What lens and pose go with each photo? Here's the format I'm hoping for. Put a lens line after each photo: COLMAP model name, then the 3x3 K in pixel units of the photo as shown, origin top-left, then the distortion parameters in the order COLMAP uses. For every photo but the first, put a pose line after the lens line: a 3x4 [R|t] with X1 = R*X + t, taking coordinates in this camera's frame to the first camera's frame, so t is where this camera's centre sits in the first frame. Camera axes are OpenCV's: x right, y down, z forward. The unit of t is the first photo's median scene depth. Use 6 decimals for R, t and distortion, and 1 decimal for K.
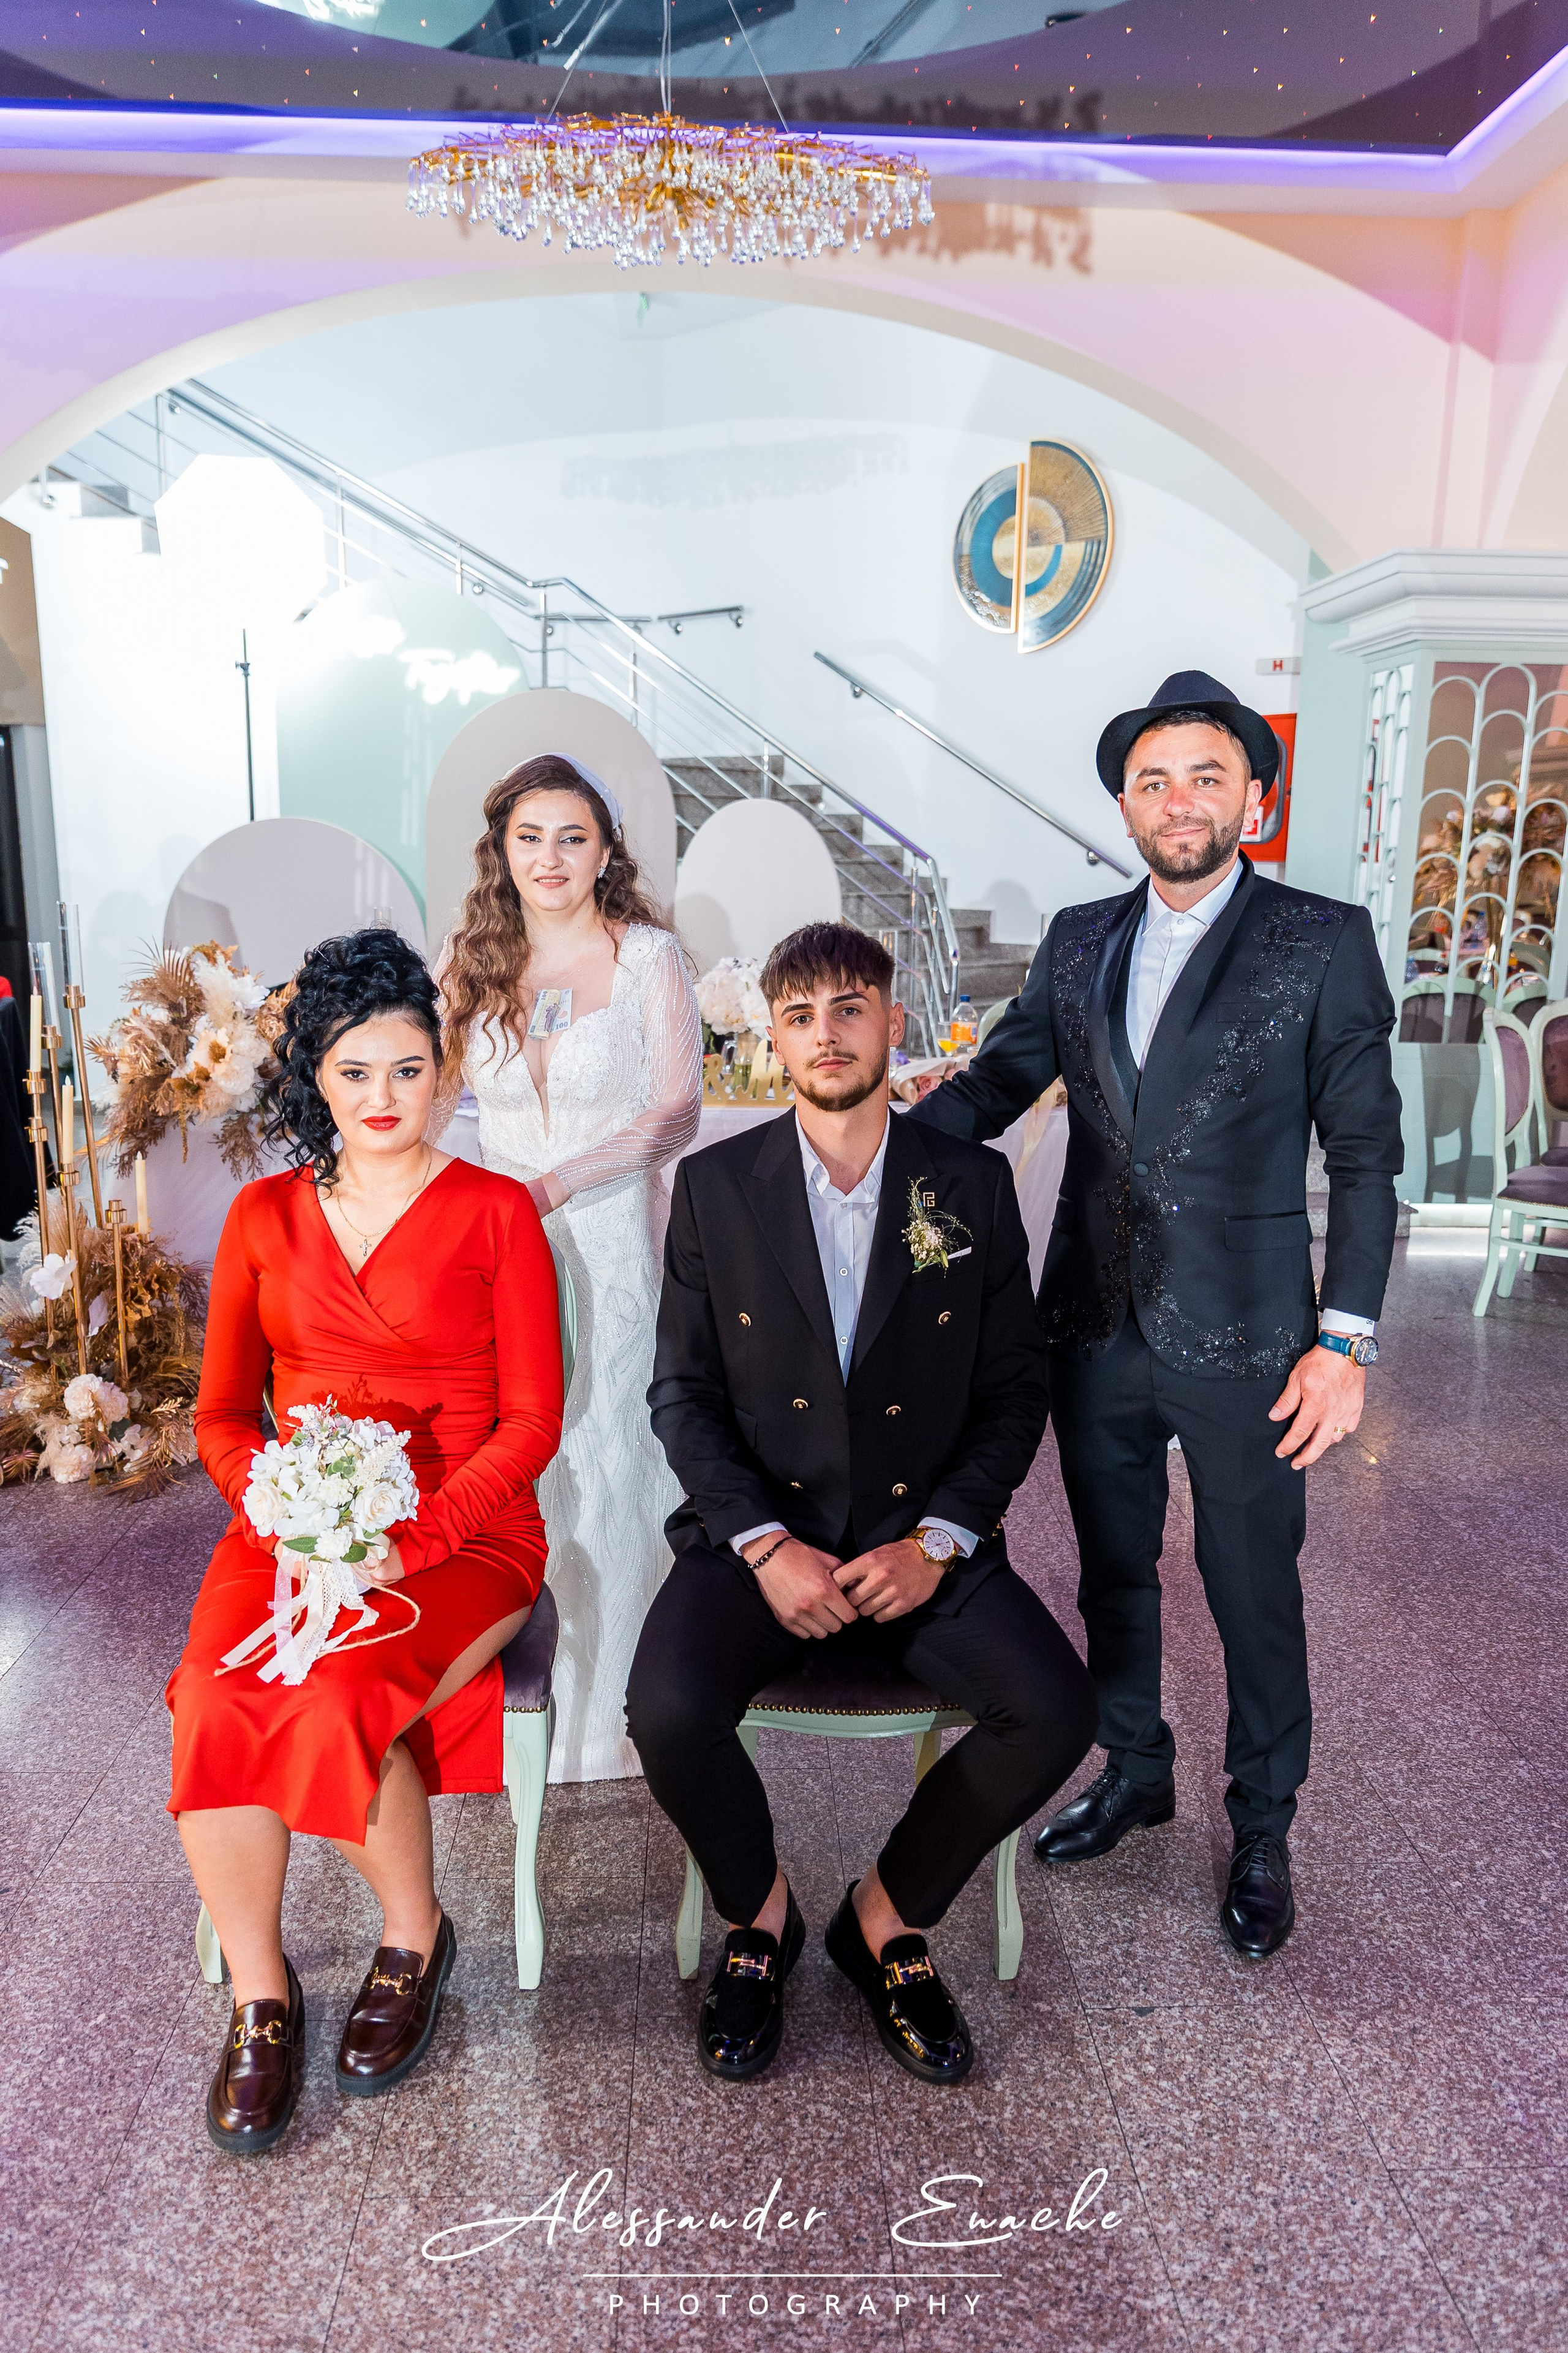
lens RADIAL K [[1701.2, 0, 783.8], [0, 1701.2, 1232.4], [0, 0, 1]] dist [-0.000244, 0.000876]
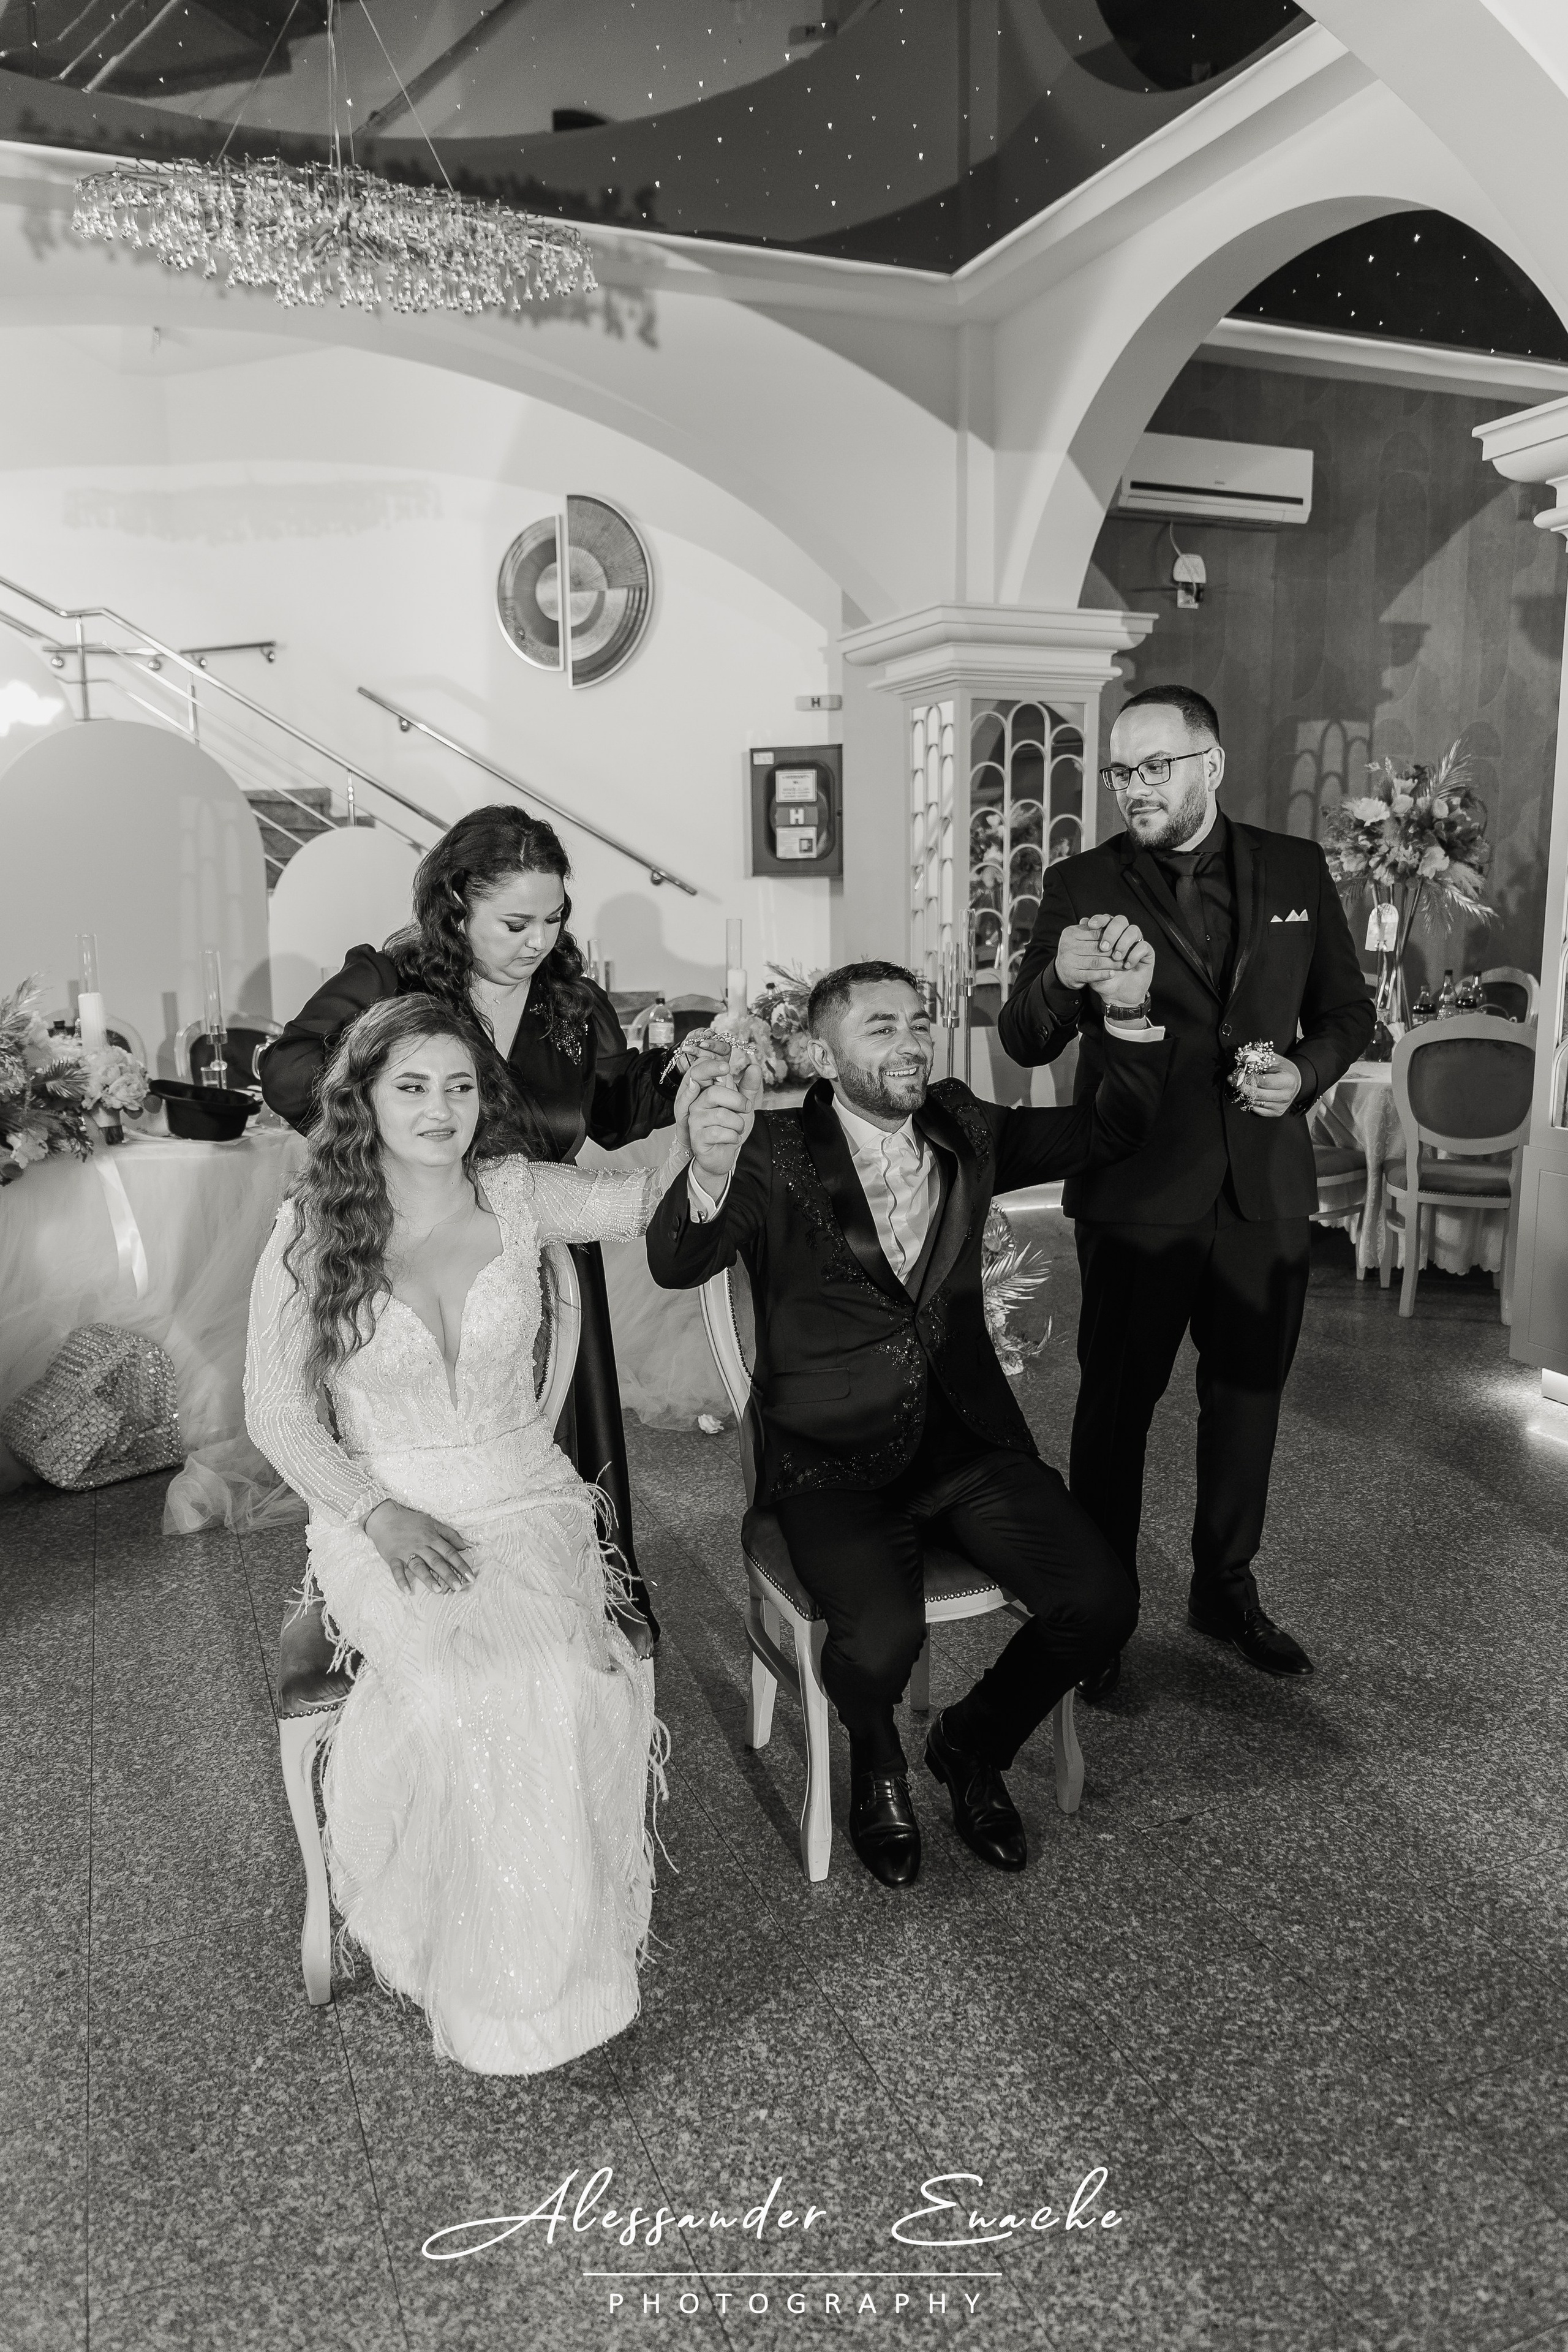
lens RADIAL K [[1653.0, 0, 784.0], [0, 1653.0, 1176.0], [0, 0, 1]] dist [0.001553, -0.002758]
pose [[0.938780, -0.086655, 0.333441, -0.145652], [0.102333, 0.994306, -0.029710, 0.009235], [-0.328968, 0.062013, 0.942303, -0.001358]]
